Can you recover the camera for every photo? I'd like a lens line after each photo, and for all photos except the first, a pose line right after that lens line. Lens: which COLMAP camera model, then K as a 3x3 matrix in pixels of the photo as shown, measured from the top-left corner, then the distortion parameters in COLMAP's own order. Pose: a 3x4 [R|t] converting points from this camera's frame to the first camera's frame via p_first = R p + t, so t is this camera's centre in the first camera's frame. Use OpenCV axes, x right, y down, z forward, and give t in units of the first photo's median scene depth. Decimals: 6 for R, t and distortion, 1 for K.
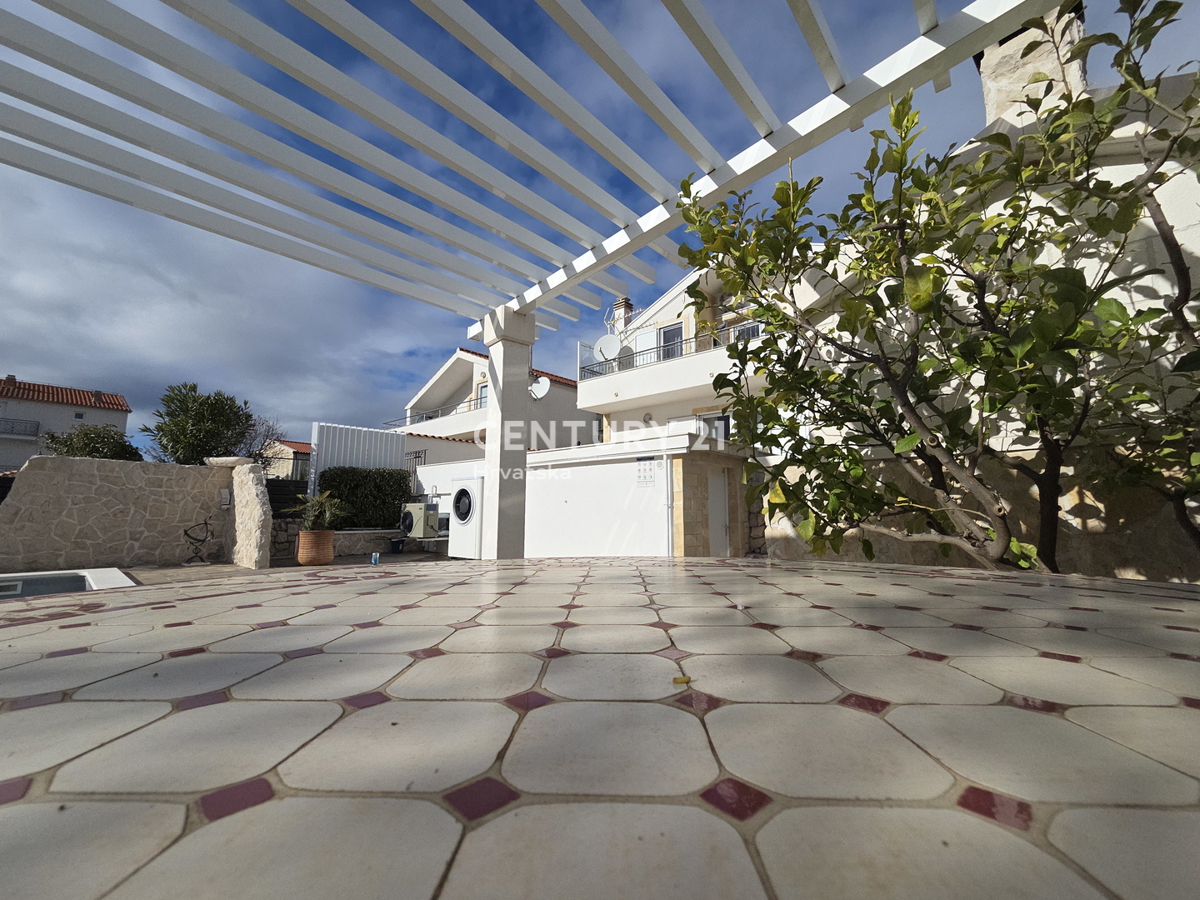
lens RADIAL K [[485.7, 0, 600.0], [0, 485.7, 450.0], [0, 0, 1]] dist [0.000229, 0.000001]
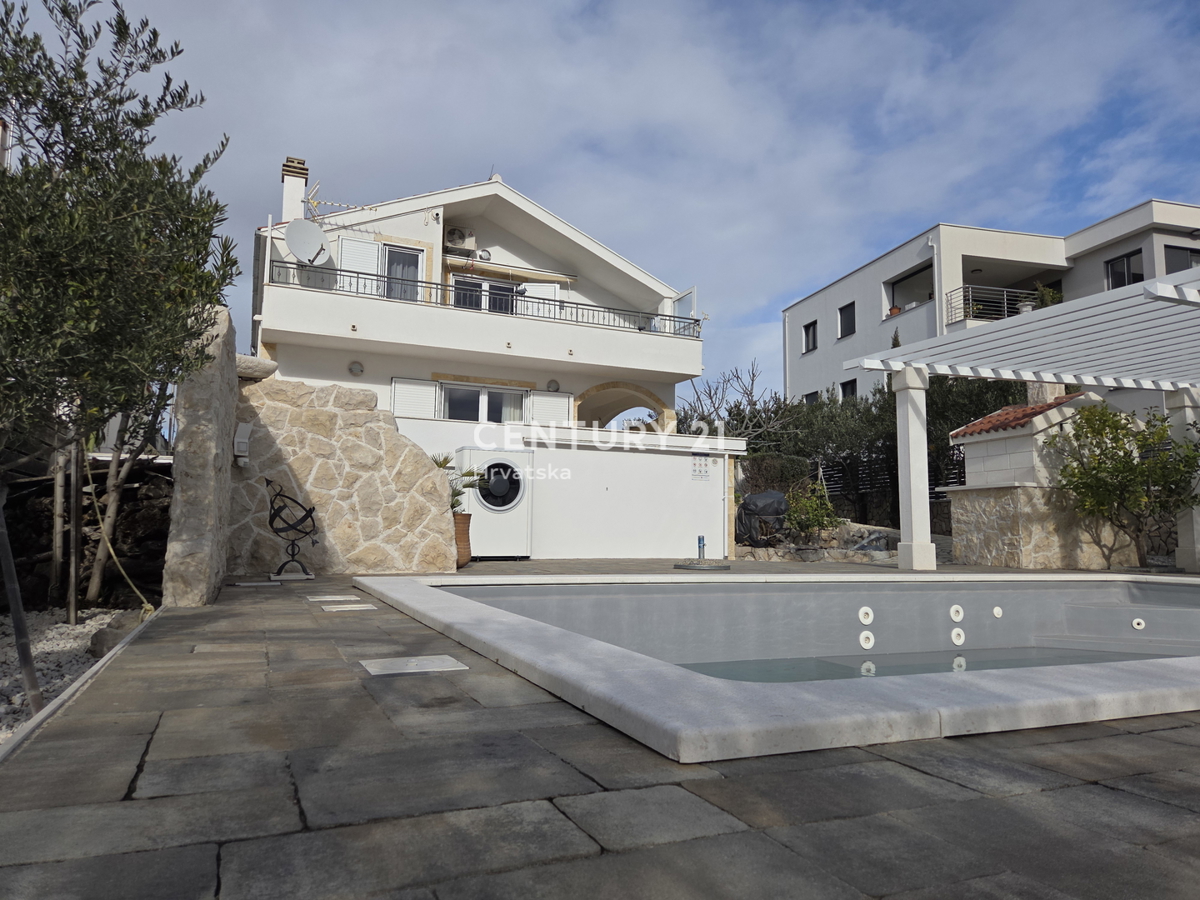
lens RADIAL K [[794.7, 0, 600.0], [0, 794.7, 450.0], [0, 0, 1]] dist [0.042594, -0.001811]
pose [[0.425041, 0.096982, 0.899964, -1.318091], [-0.127893, 0.990704, -0.046358, 0.097812], [-0.896094, -0.095395, 0.433493, 0.352672]]
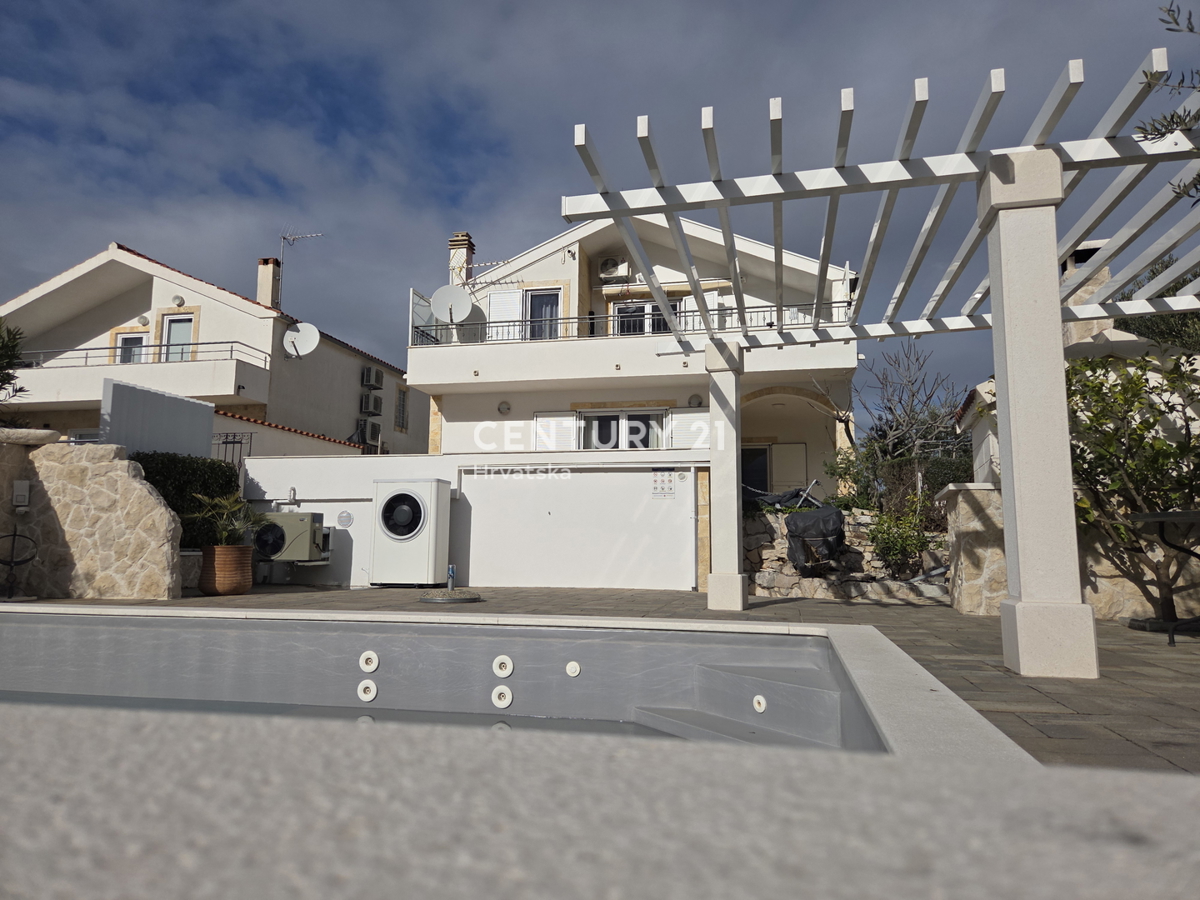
lens RADIAL K [[794.7, 0, 600.0], [0, 794.7, 450.0], [0, 0, 1]] dist [0.042594, -0.001811]
pose [[0.873853, 0.064032, 0.481955, -0.628874], [-0.066943, 0.997694, -0.011175, 0.004458], [-0.481560, -0.022498, 0.876124, -0.248256]]
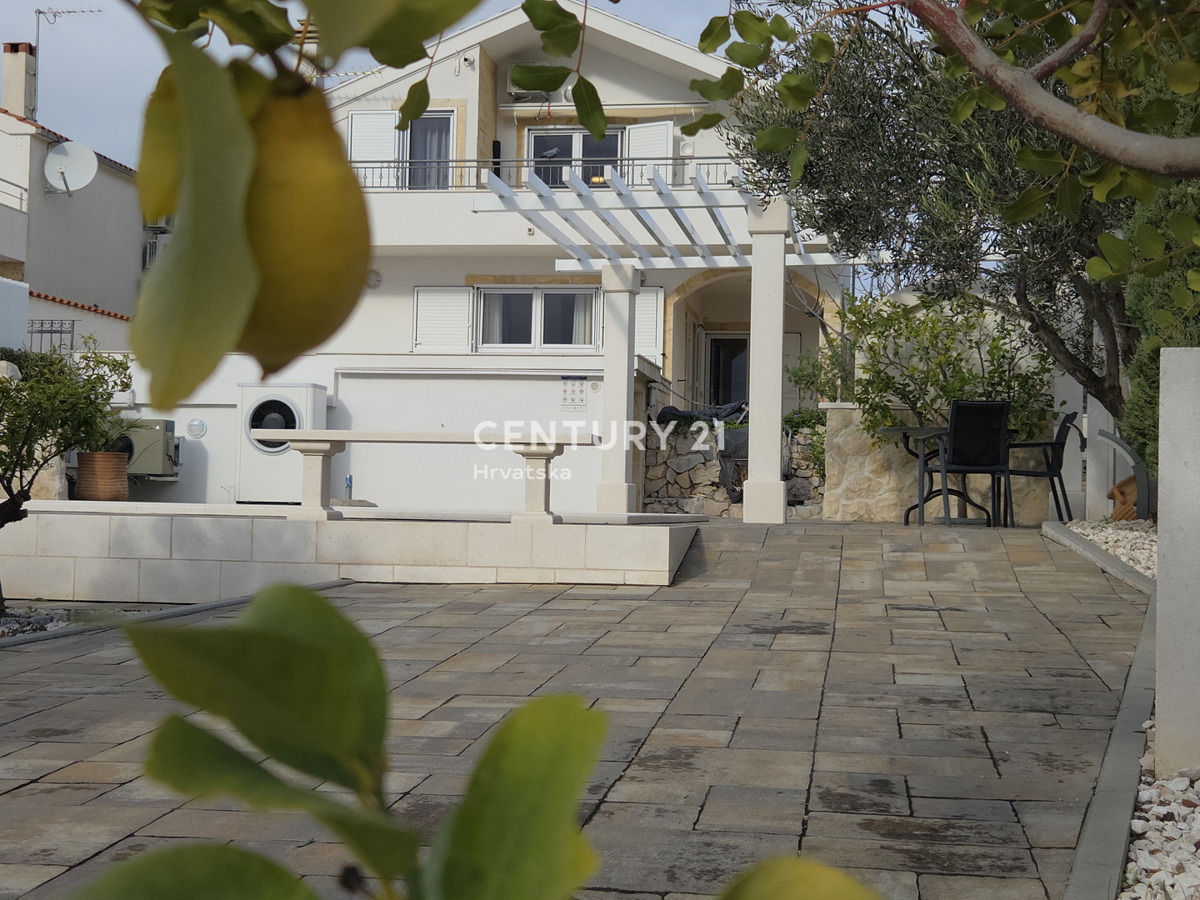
lens RADIAL K [[1595.5, 0, 600.0], [0, 1595.5, 450.0], [0, 0, 1]] dist [0.029653, -0.023070]
pose [[0.844826, 0.033888, 0.533967, -1.090821], [-0.087014, 0.993408, 0.074625, -0.055395], [-0.527918, -0.109508, 0.842206, -1.105850]]
